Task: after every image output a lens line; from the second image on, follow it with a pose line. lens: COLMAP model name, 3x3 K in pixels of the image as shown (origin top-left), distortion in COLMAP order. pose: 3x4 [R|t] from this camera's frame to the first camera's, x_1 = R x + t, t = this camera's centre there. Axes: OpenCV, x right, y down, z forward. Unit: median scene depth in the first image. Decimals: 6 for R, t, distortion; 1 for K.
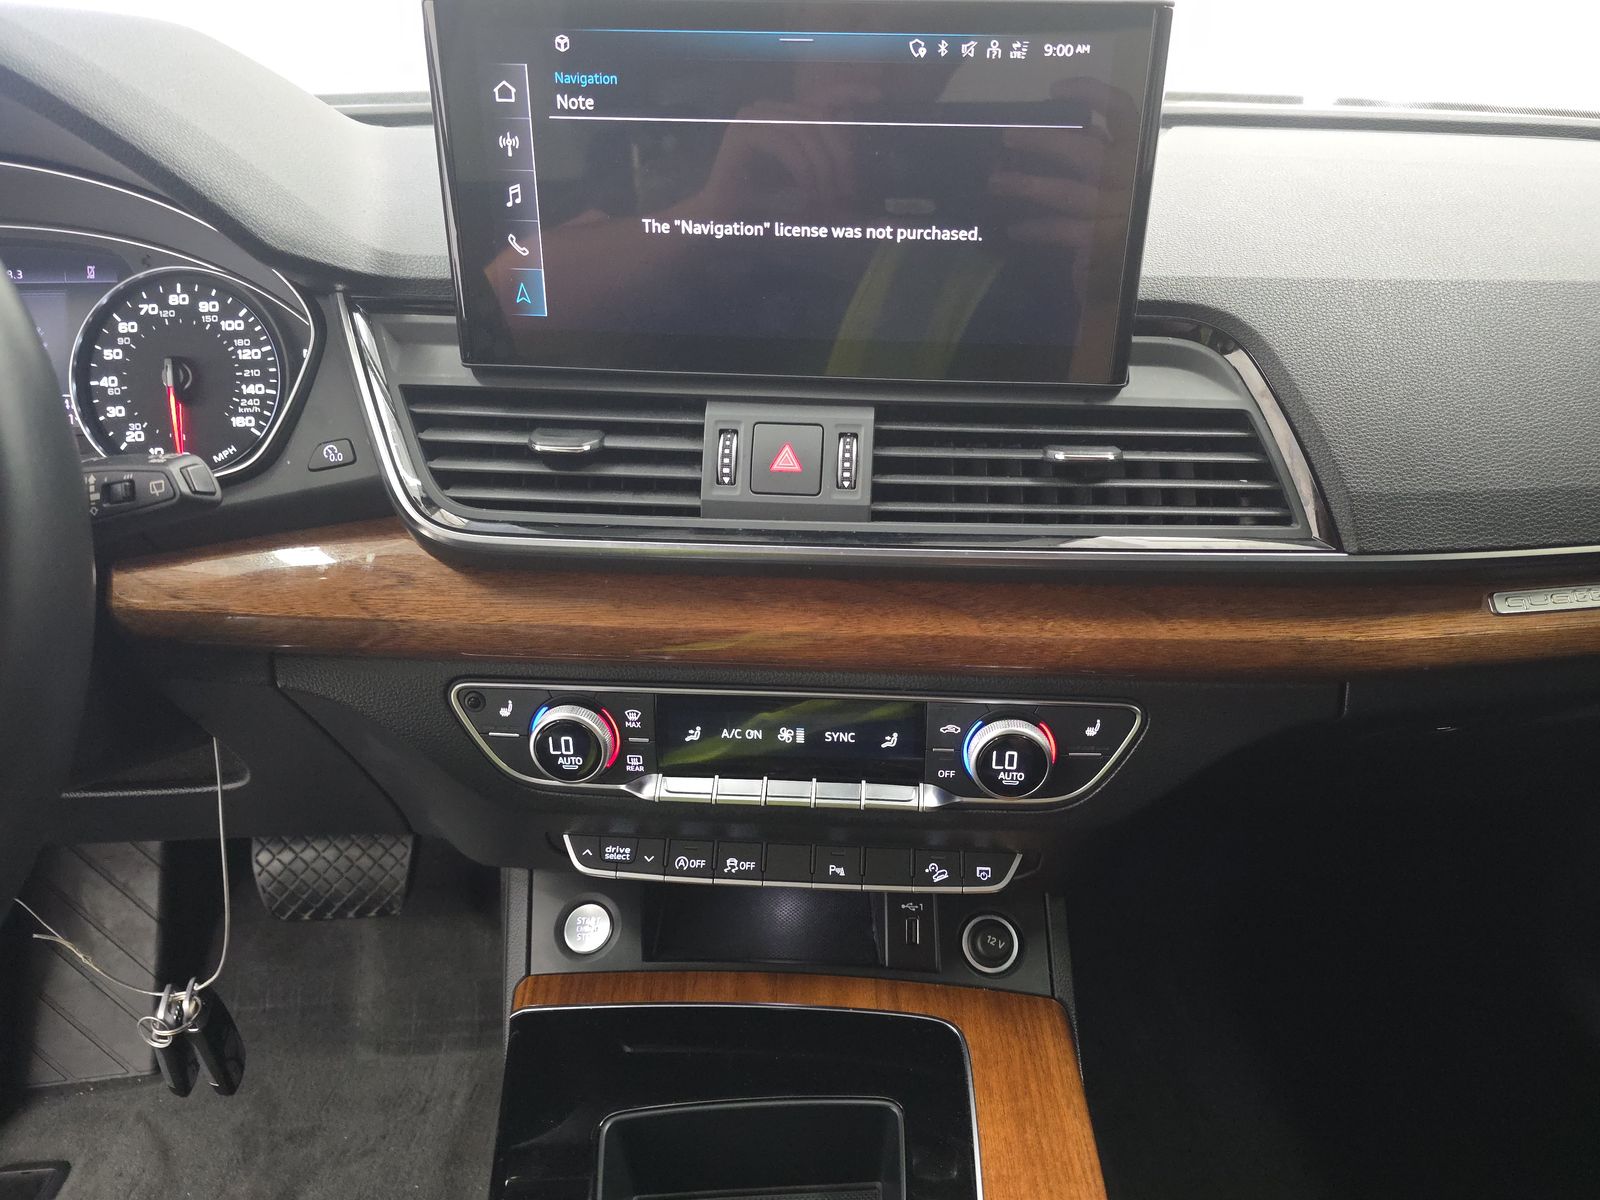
lens RADIAL K [[1082.1, 0, 797.7], [0, 1082.1, 593.2], [0, 0, 1]] dist [0.032425, -0.019735]
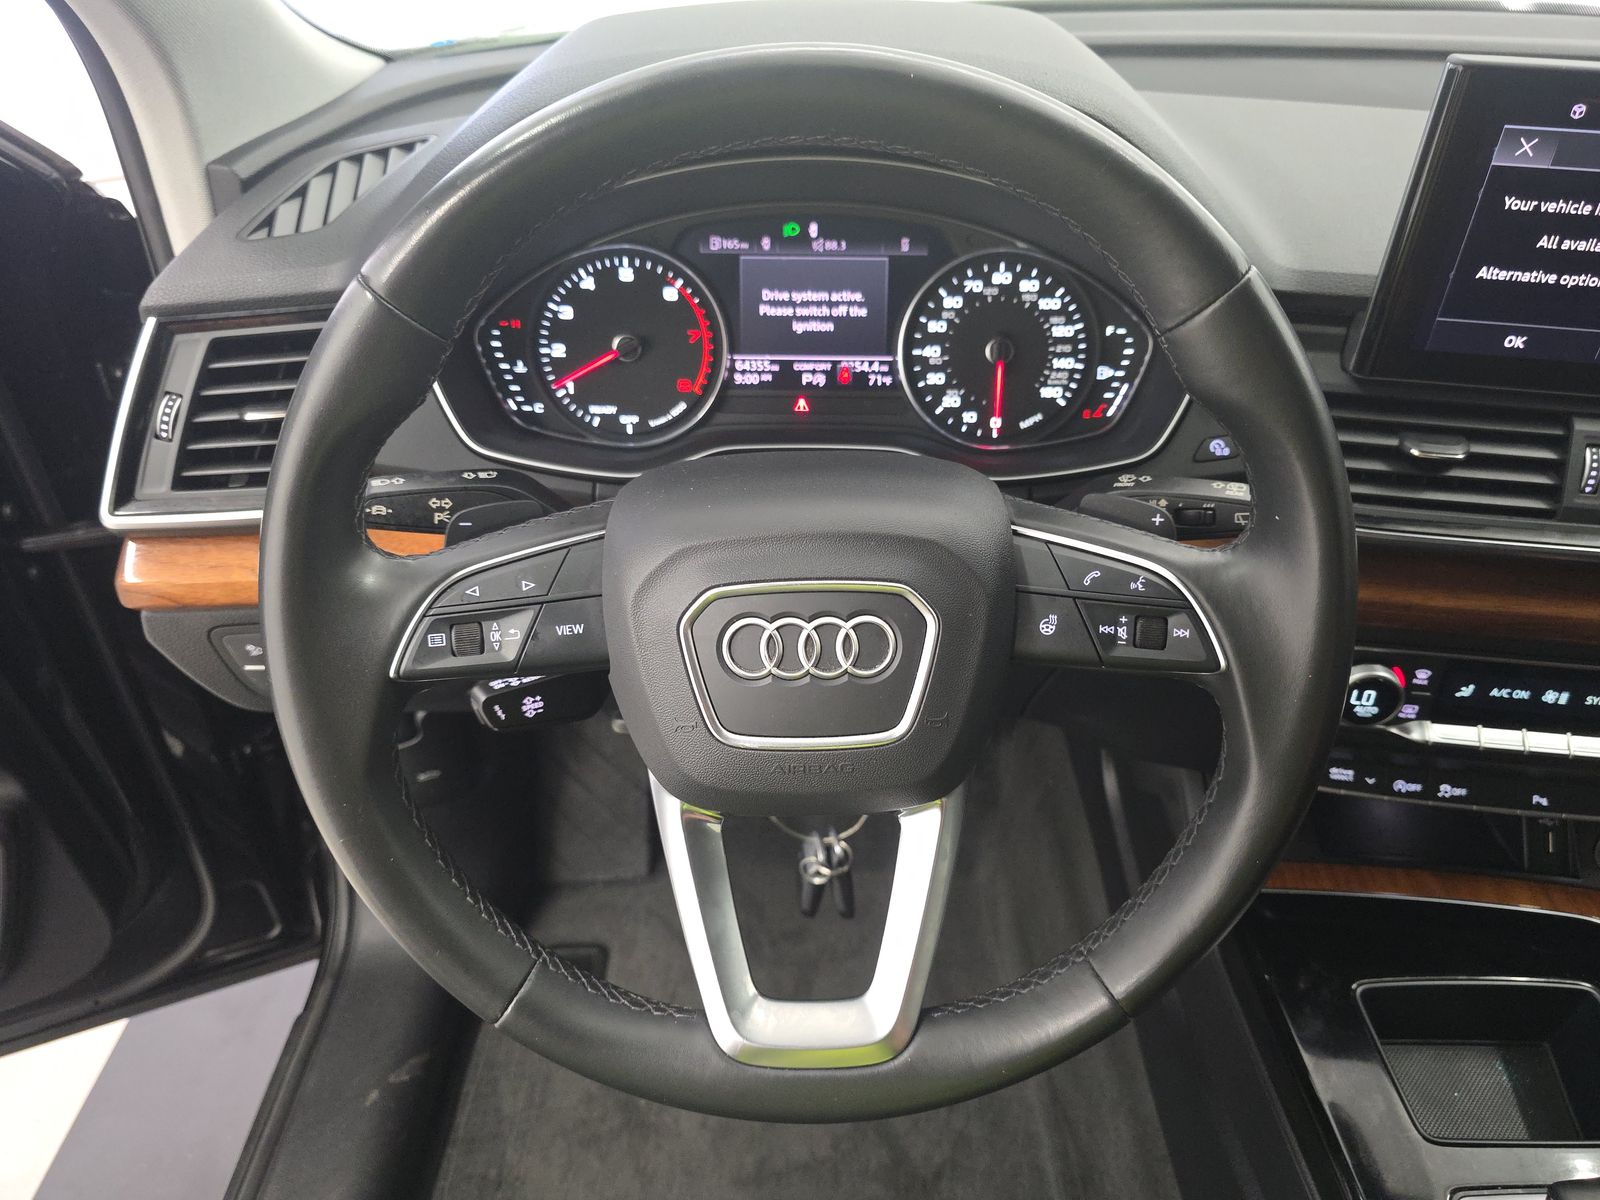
lens RADIAL K [[1082.1, 0, 813.5], [0, 1082.1, 601.7], [0, 0, 1]] dist [0.032425, -0.019735]
pose [[0.998512, 0.043976, -0.032252, -0.707822], [-0.036877, 0.980159, 0.194751, -0.154789], [0.040176, -0.193271, 0.980322, -0.150508]]
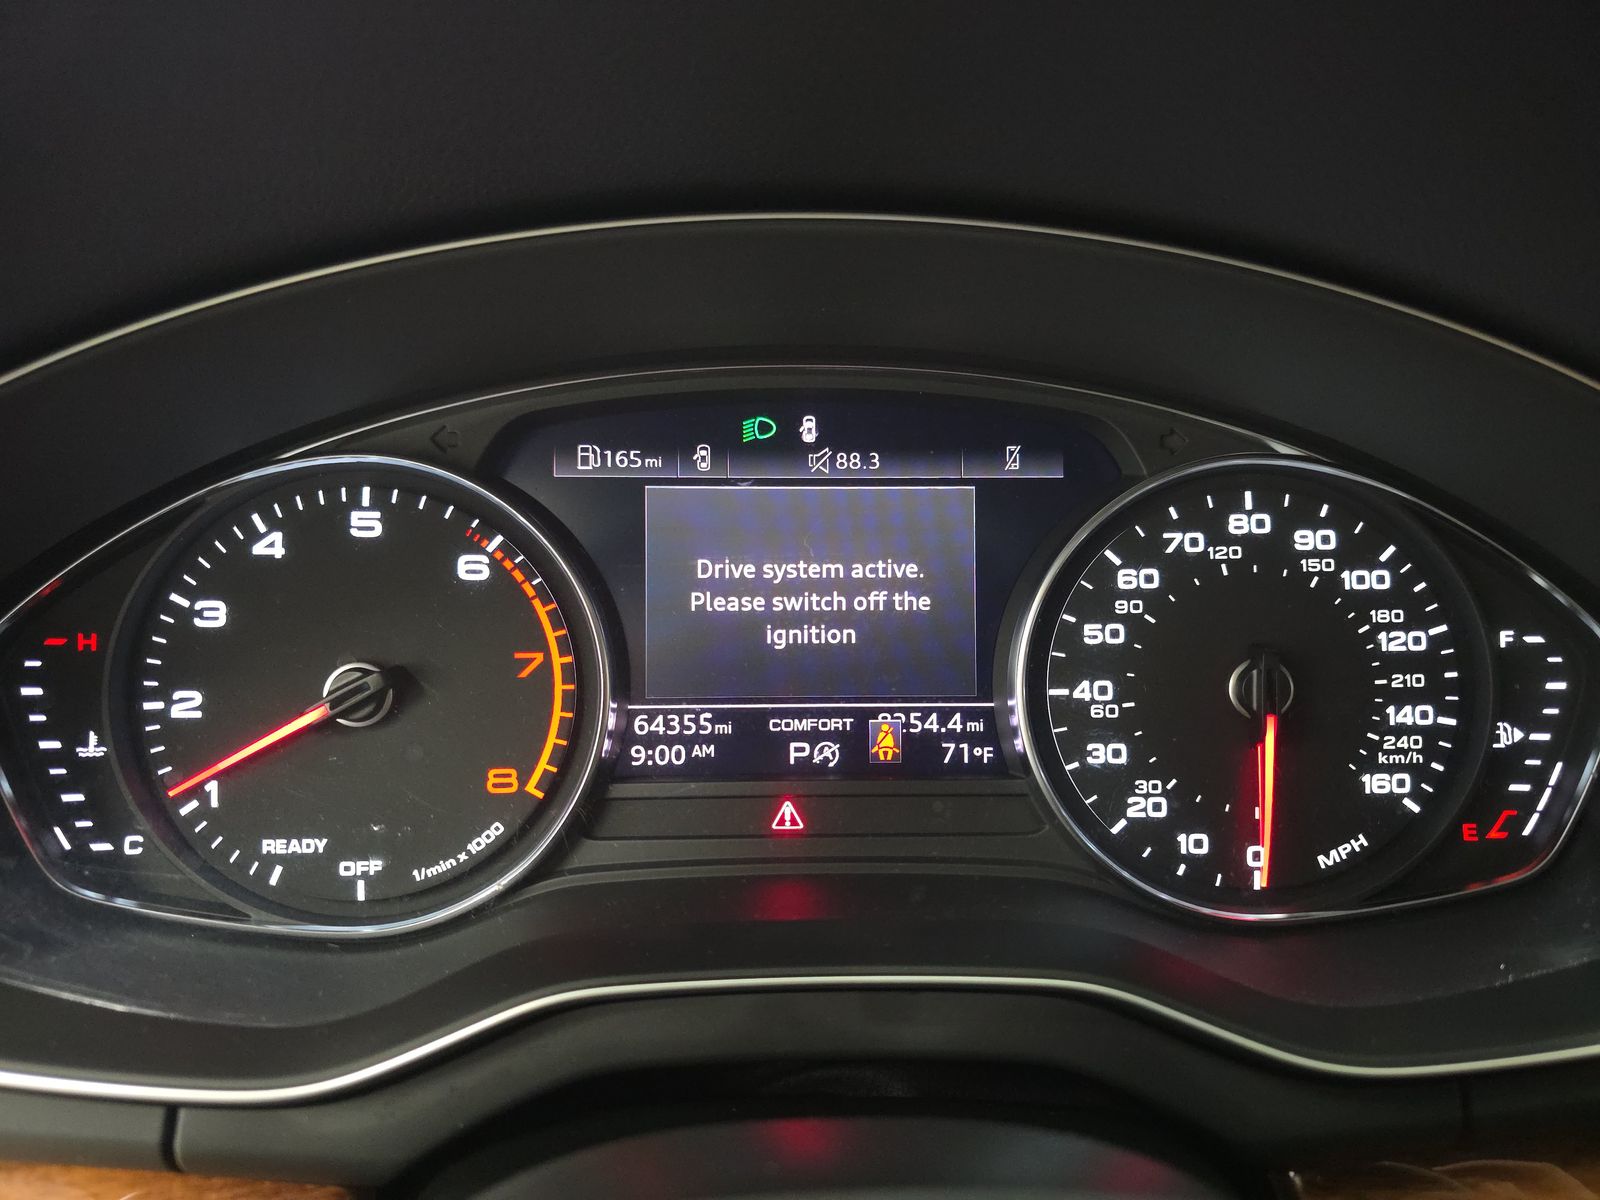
lens RADIAL K [[1082.1, 0, 829.6], [0, 1082.1, 617.9], [0, 0, 1]] dist [0.032425, -0.019735]
pose [[0.999753, 0.021239, 0.006515, -0.752990], [-0.020853, 0.998301, -0.054406, -0.198105], [-0.007659, 0.054257, 0.998498, 0.529051]]
